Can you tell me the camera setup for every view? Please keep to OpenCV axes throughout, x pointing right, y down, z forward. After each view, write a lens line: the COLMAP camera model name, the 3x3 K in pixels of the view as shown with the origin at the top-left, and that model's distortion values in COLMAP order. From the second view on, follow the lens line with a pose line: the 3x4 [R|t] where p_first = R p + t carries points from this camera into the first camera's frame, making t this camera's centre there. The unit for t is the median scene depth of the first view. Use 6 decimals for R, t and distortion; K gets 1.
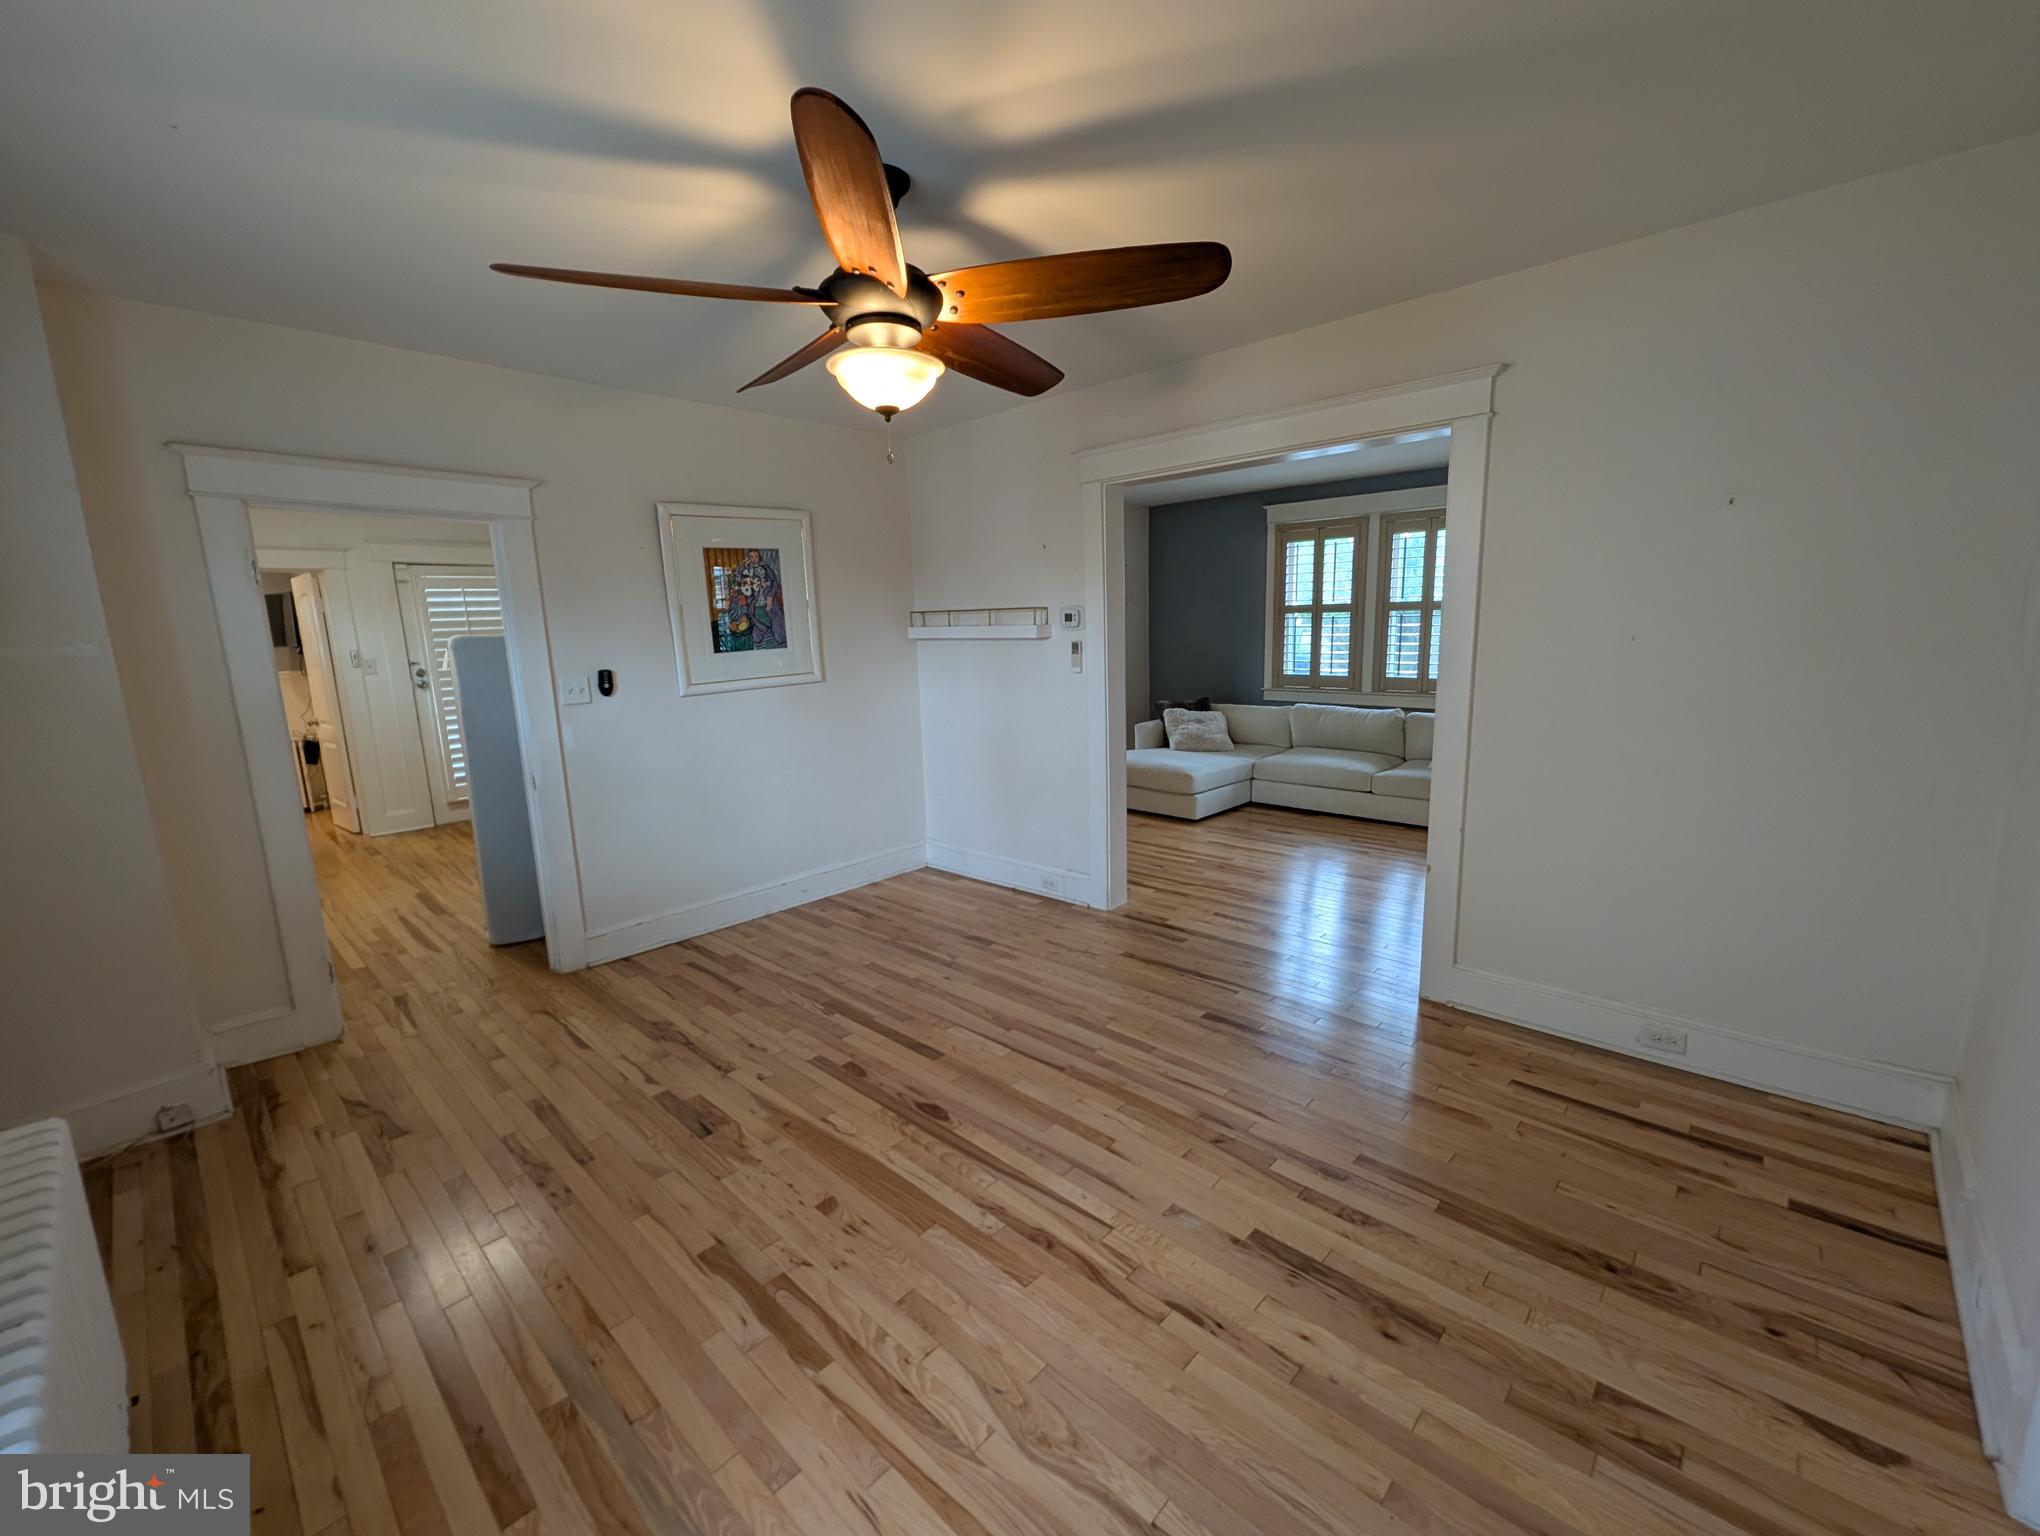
lens RADIAL K [[836.6, 0, 1020.5], [0, 836.6, 773.5], [0, 0, 1]] dist [0.000159, -0.001187]
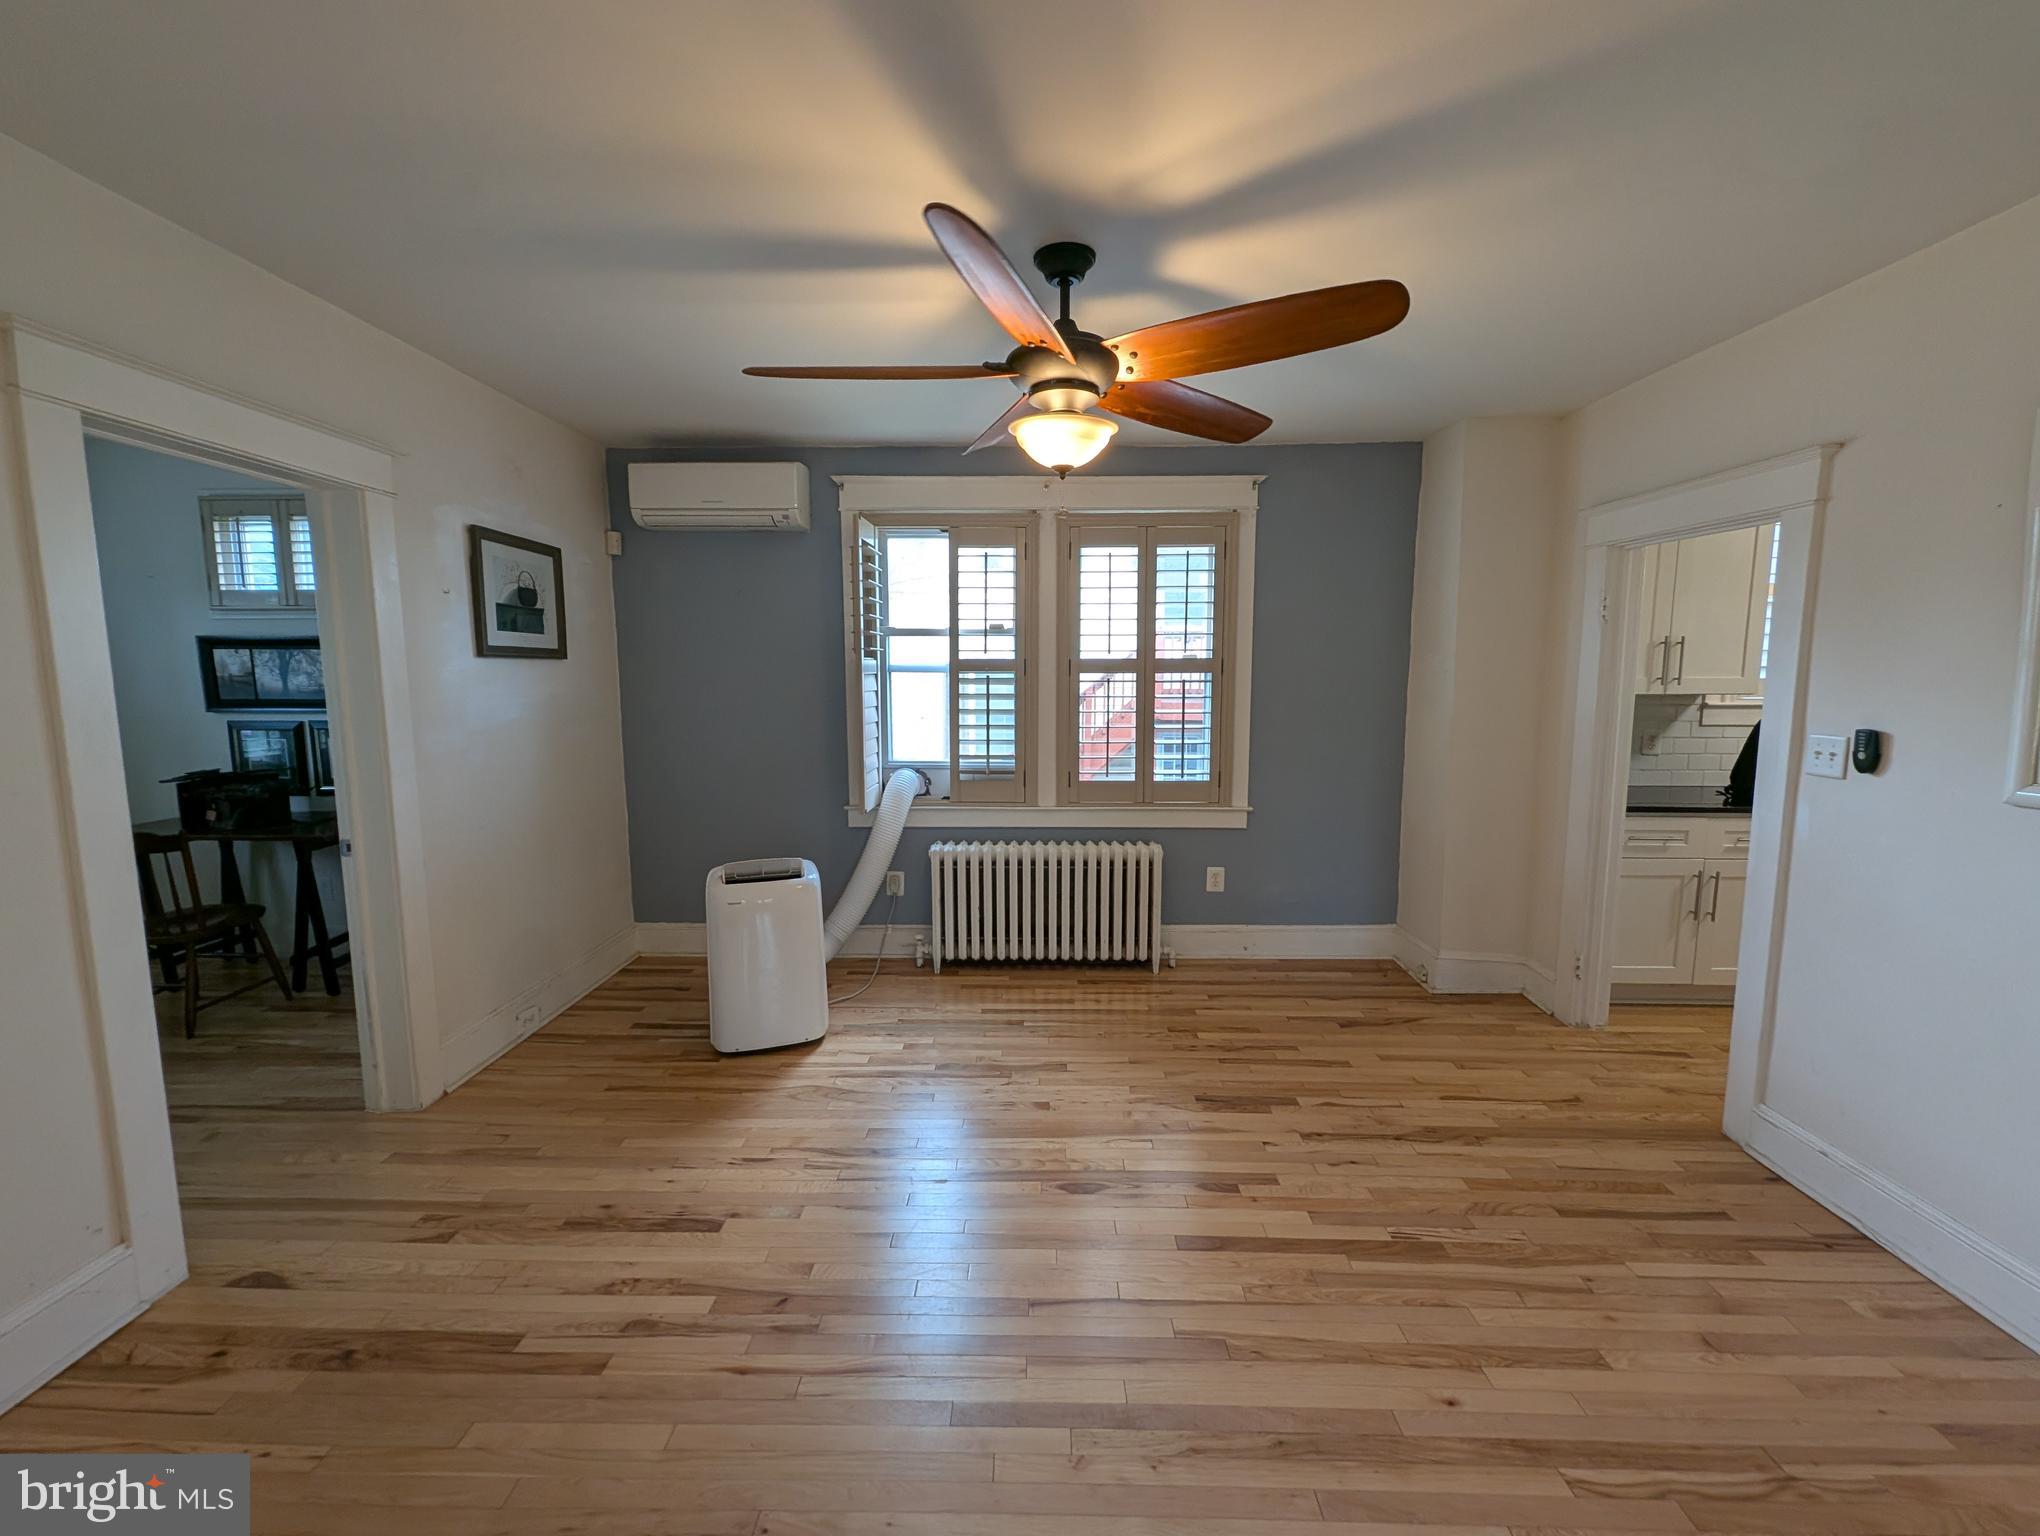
lens RADIAL K [[836.6, 0, 1022.5], [0, 836.6, 769.5], [0, 0, 1]] dist [0.000159, -0.001187]
pose [[-0.740112, 0.108062, -0.663745, 0.328005], [-0.098189, 0.959063, 0.265628, -0.182136], [0.665277, 0.261766, -0.699203, 0.947909]]
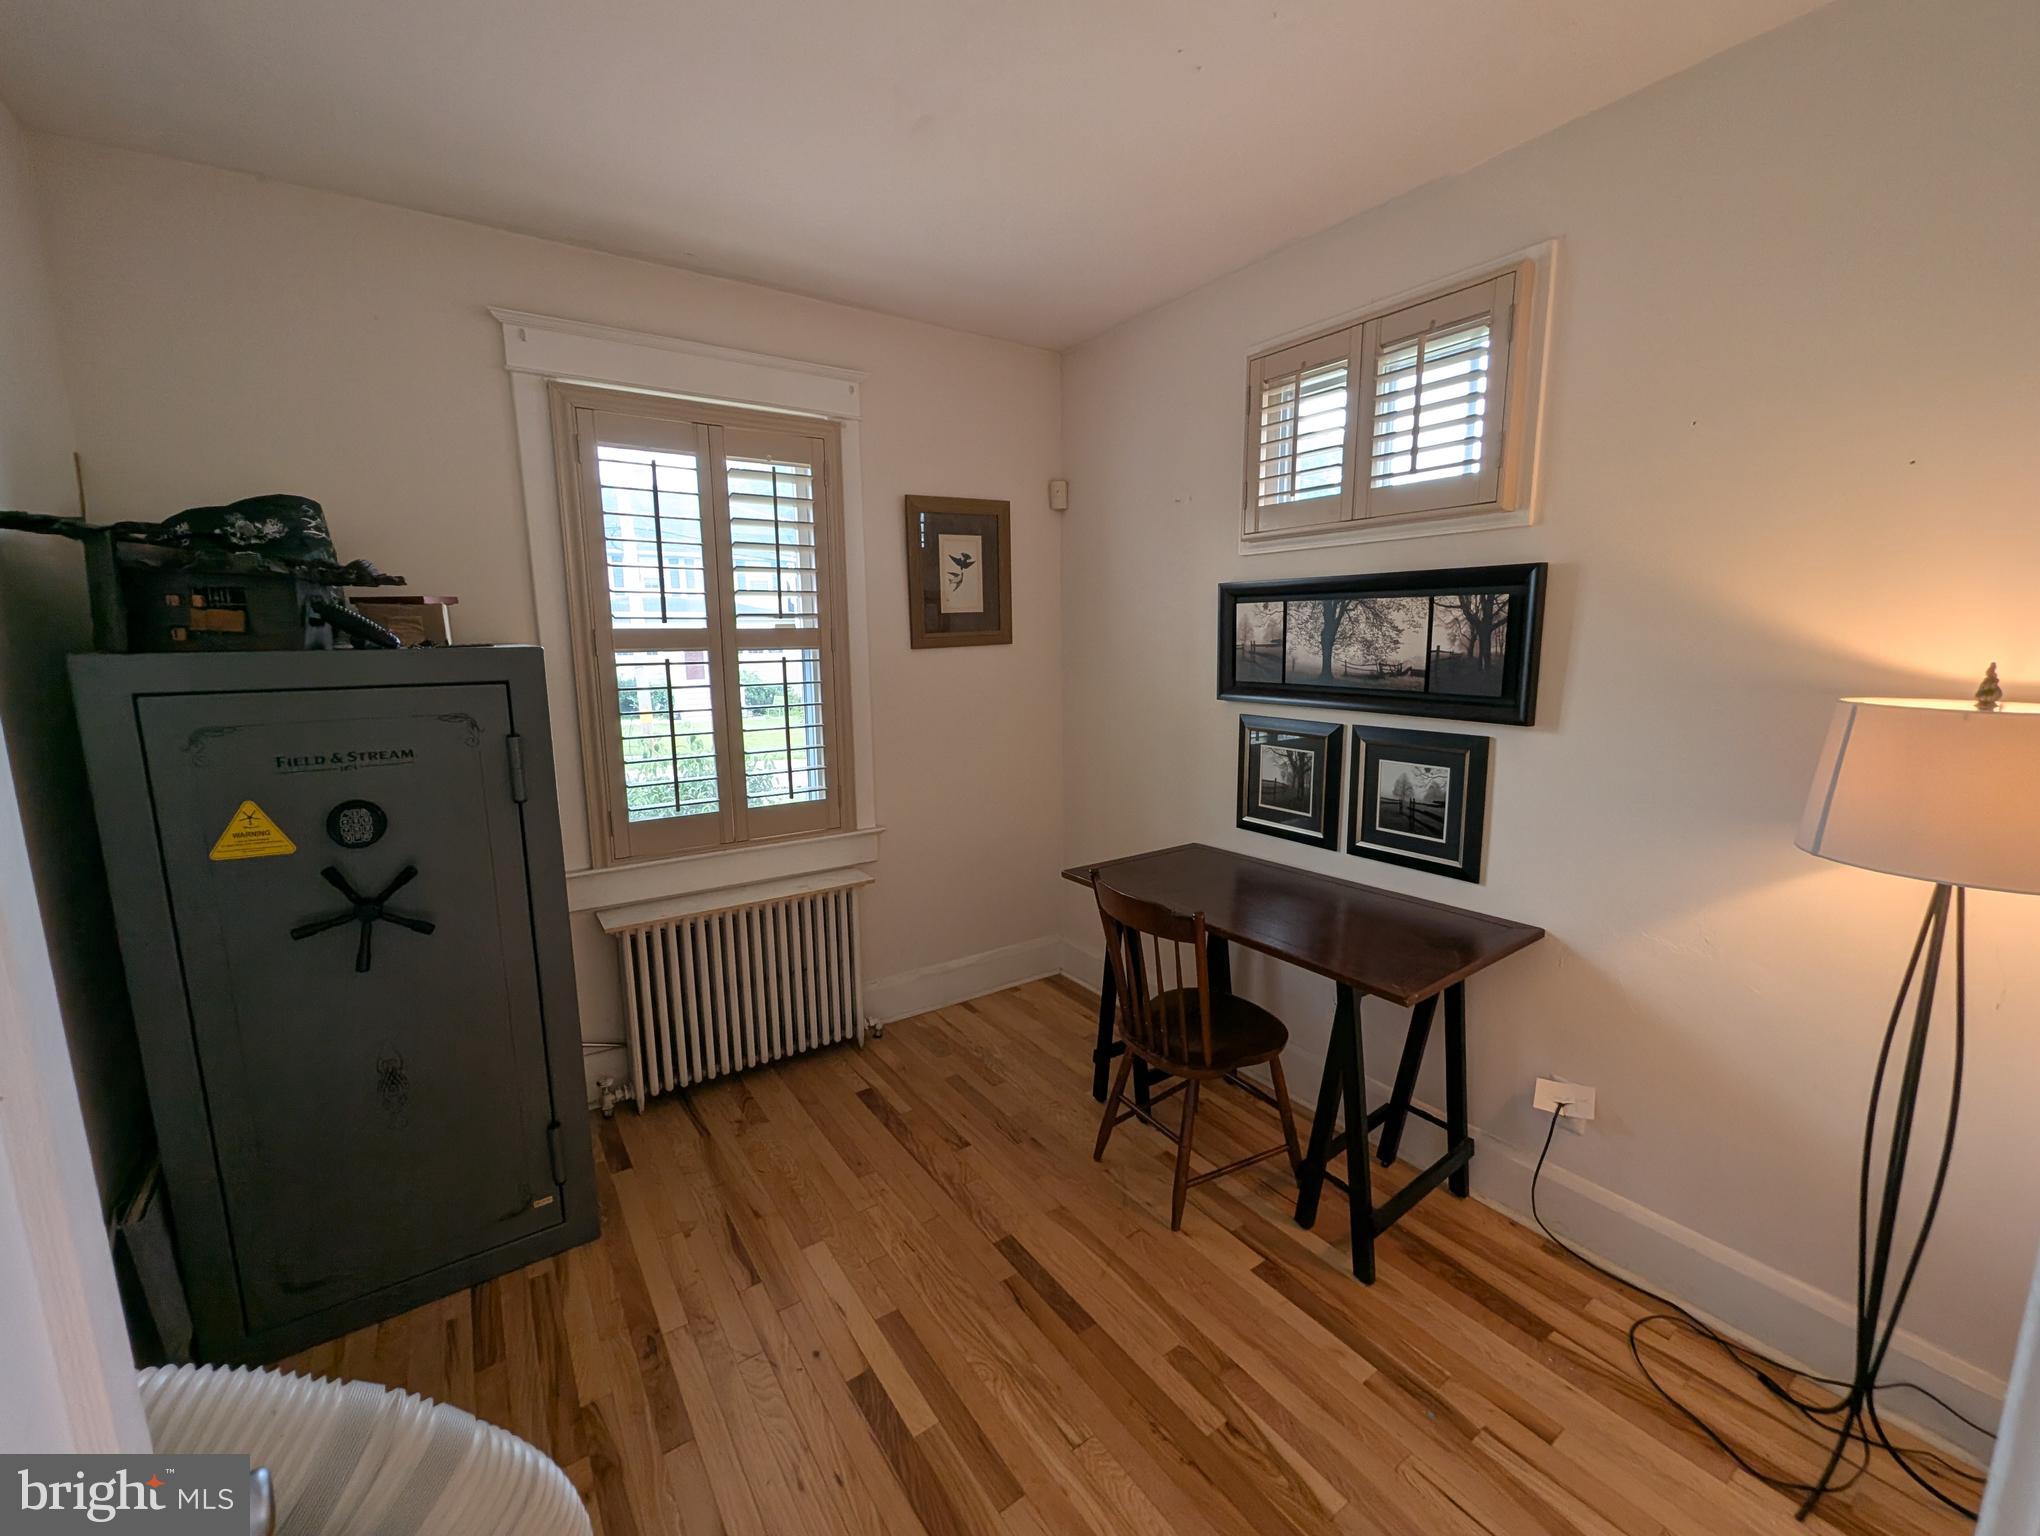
lens RADIAL K [[836.6, 0, 1028.9], [0, 836.6, 771.6], [0, 0, 1]] dist [0.000159, -0.001187]
pose [[-0.979401, 0.002317, 0.201911, 0.395156], [0.068820, 0.943897, 0.322989, -0.050646], [-0.189834, 0.330231, -0.924614, 0.203191]]
